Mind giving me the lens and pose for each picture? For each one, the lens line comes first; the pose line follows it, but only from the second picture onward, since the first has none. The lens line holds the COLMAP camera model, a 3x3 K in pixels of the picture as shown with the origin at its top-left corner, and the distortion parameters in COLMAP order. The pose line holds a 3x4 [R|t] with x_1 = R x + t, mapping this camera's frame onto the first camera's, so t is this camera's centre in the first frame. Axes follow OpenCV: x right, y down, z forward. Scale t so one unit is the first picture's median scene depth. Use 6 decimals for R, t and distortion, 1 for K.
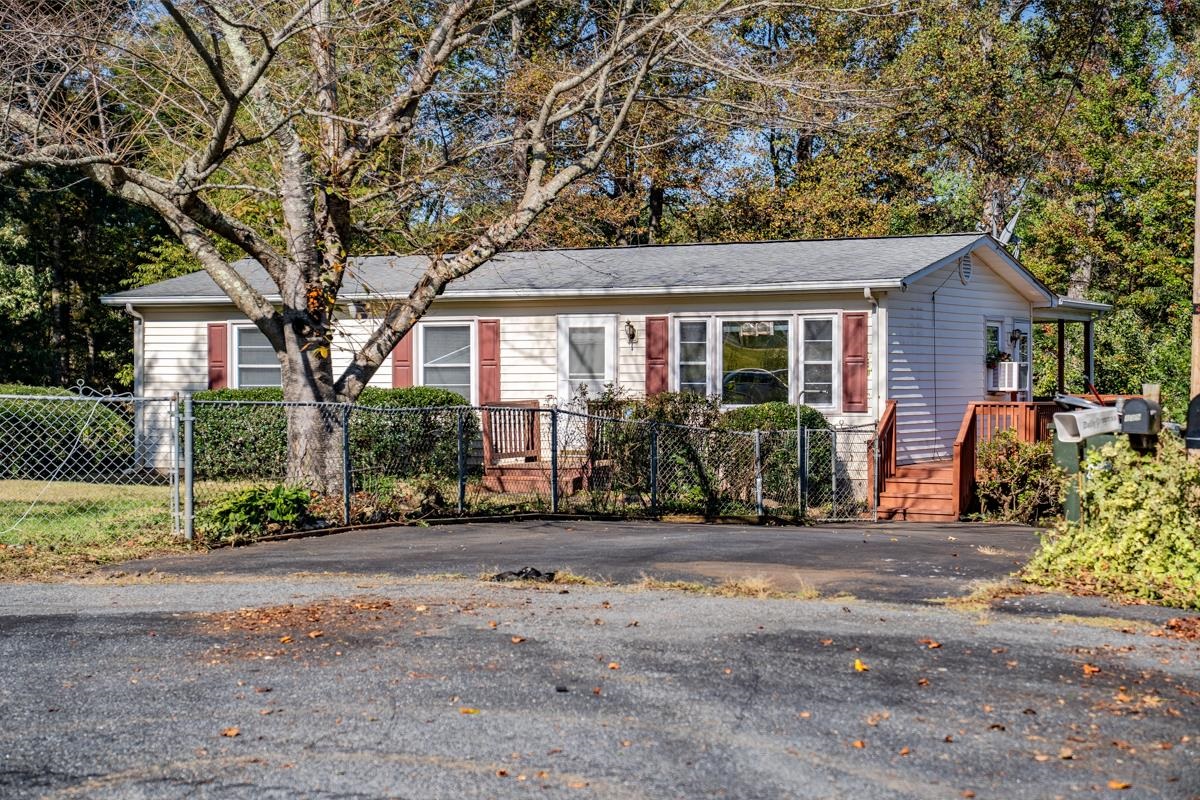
lens RADIAL K [[2438.2, 0, 600.2], [0, 2438.2, 403.9], [0, 0, 1]] dist [0.592081, 0.000000]
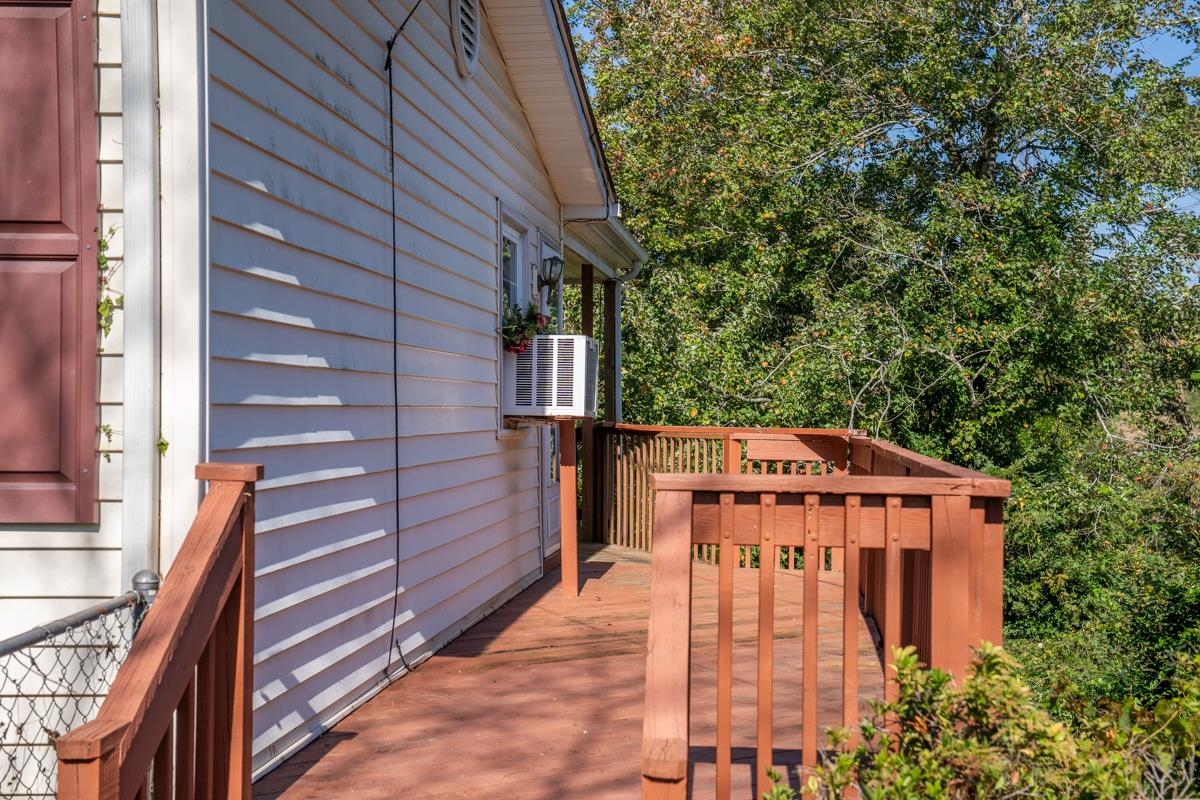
lens RADIAL K [[1688.2, 0, 600.5], [0, 1688.2, 402.1], [0, 0, 1]] dist [0.015985, 0.000000]
pose [[0.943141, 0.006805, 0.332322, 0.096740], [-0.002304, 0.999900, -0.013939, -0.004190], [-0.332384, 0.012381, 0.943063, 0.822455]]
